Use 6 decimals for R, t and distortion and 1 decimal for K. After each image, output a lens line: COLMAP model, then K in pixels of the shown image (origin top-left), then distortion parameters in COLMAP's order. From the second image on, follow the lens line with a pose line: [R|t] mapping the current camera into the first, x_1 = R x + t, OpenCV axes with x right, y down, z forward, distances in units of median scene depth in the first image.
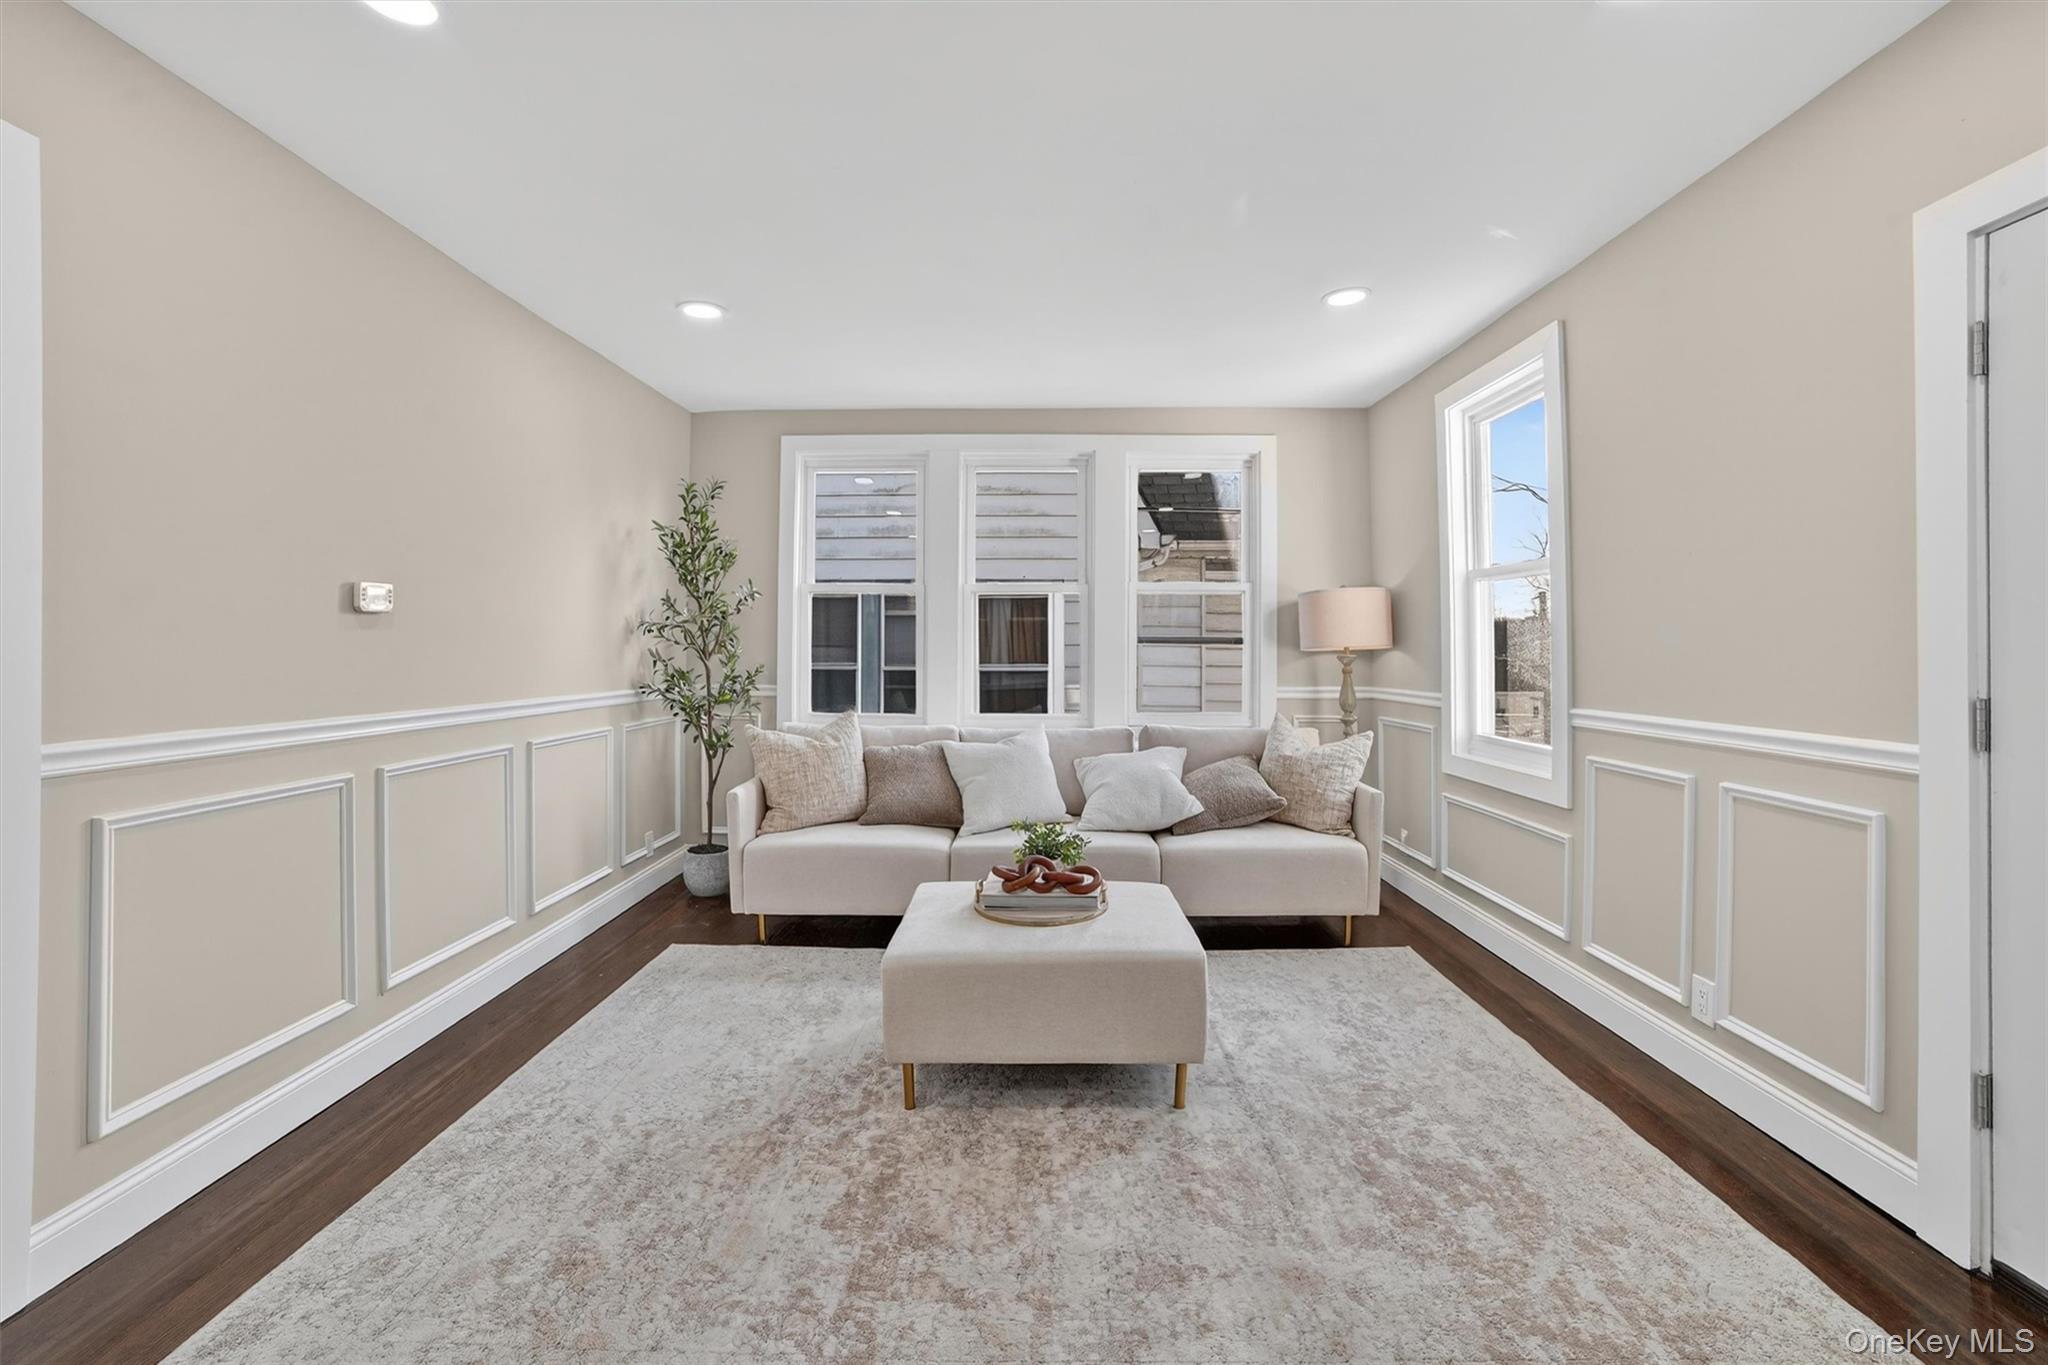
lens RADIAL K [[872.6, 0, 1012.3], [0, 872.6, 645.3], [0, 0, 1]] dist [-0.090716, 0.033379]
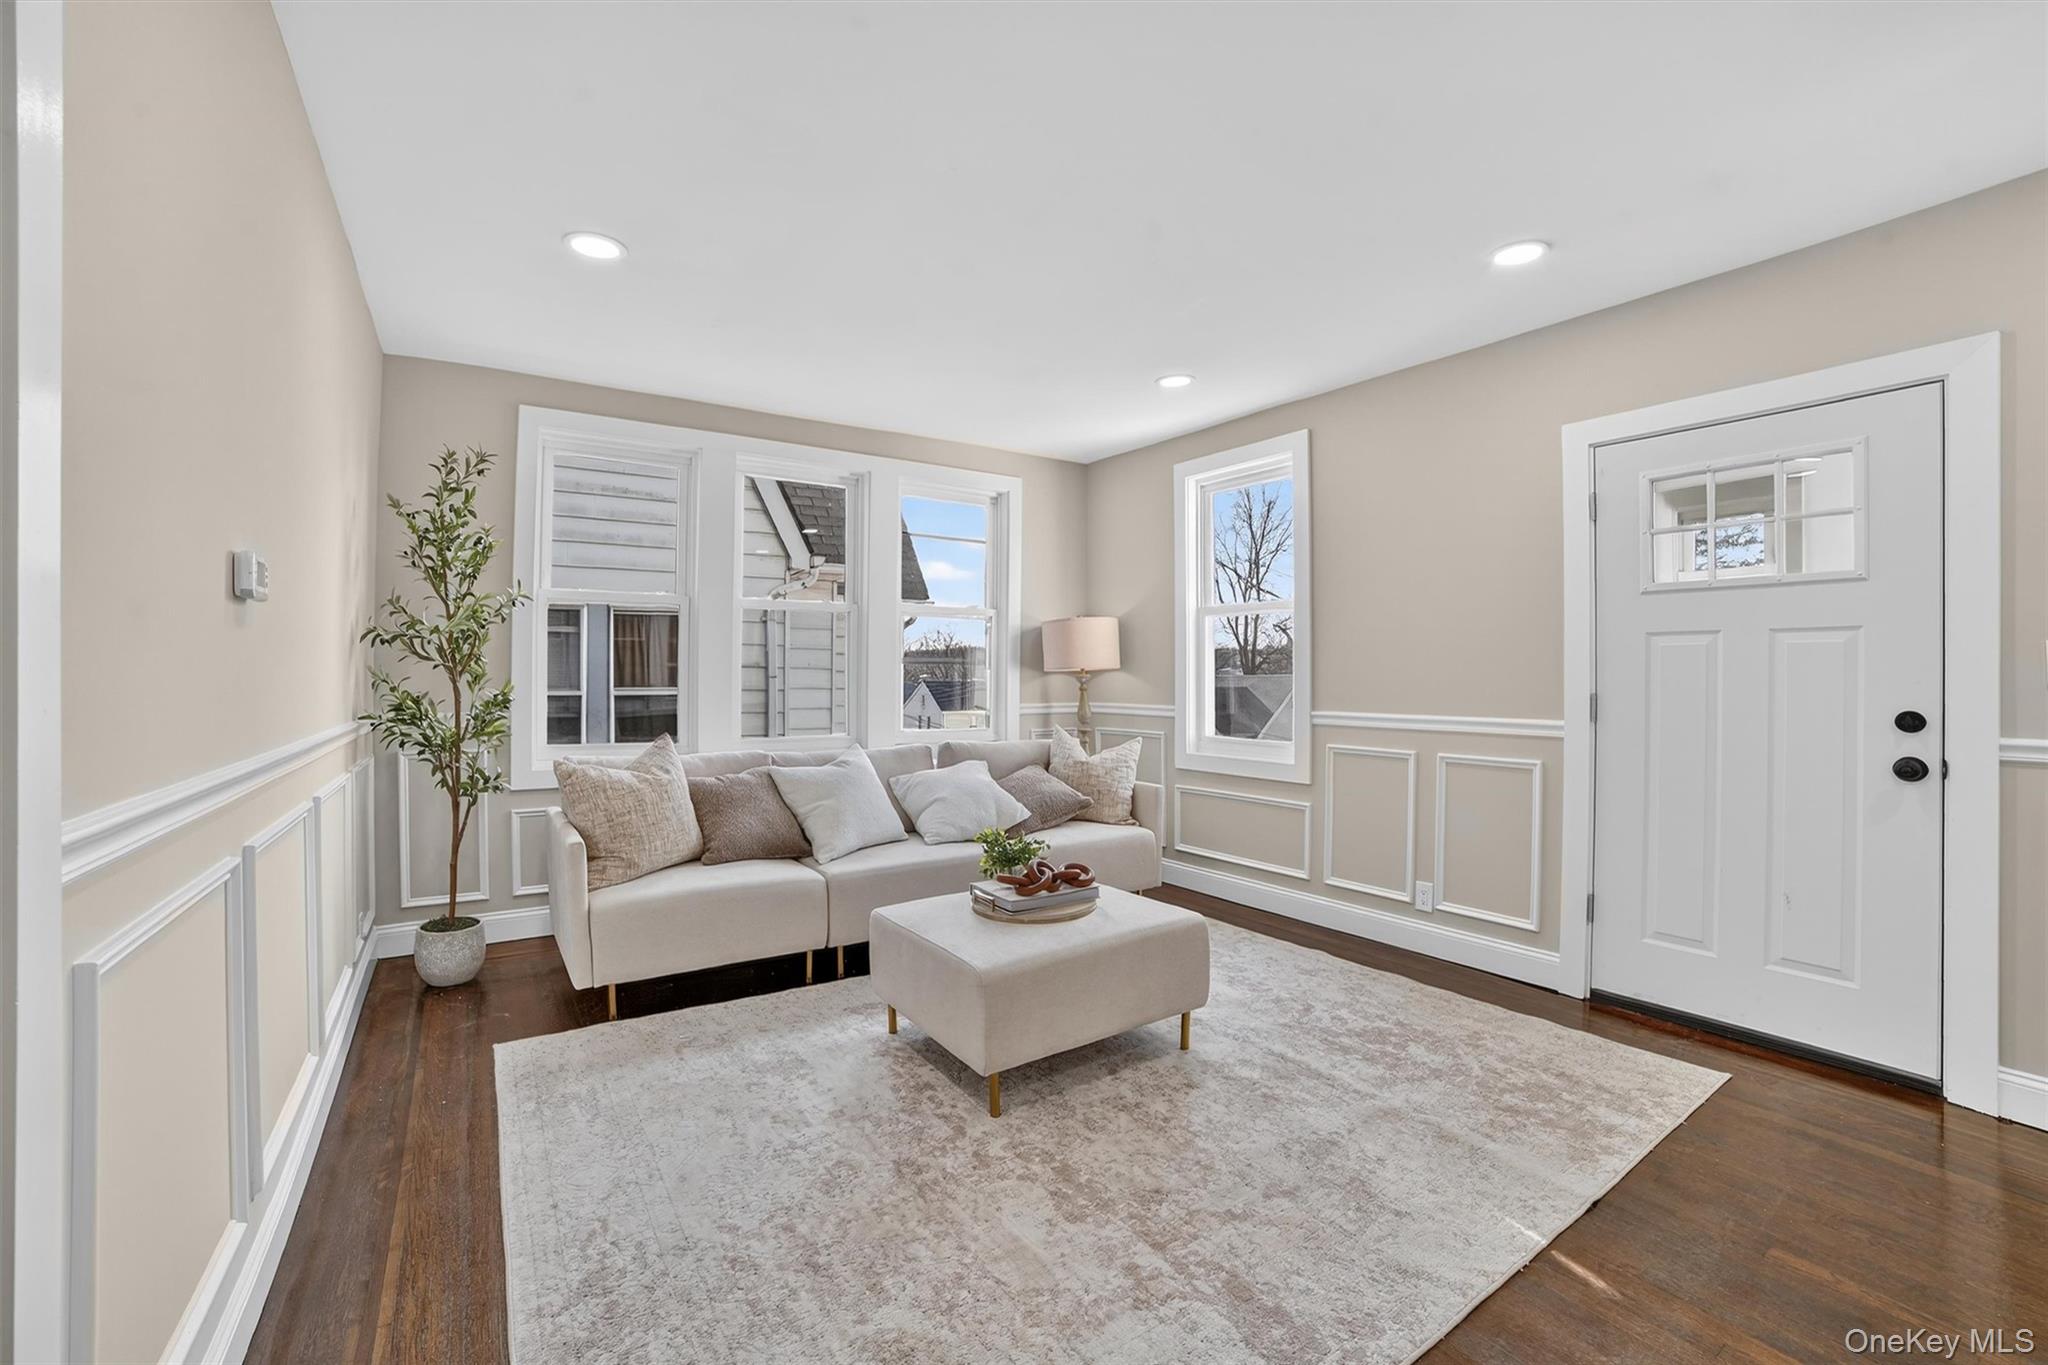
lens RADIAL K [[864.6, 0, 1066.1], [0, 864.6, 672.3], [0, 0, 1]] dist [-0.106003, 0.032892]
pose [[0.802188, 0.000644, 0.597071, -0.512272], [-0.002381, 0.999995, 0.002120, 0.008710], [-0.597067, -0.003123, 0.802185, 0.113556]]
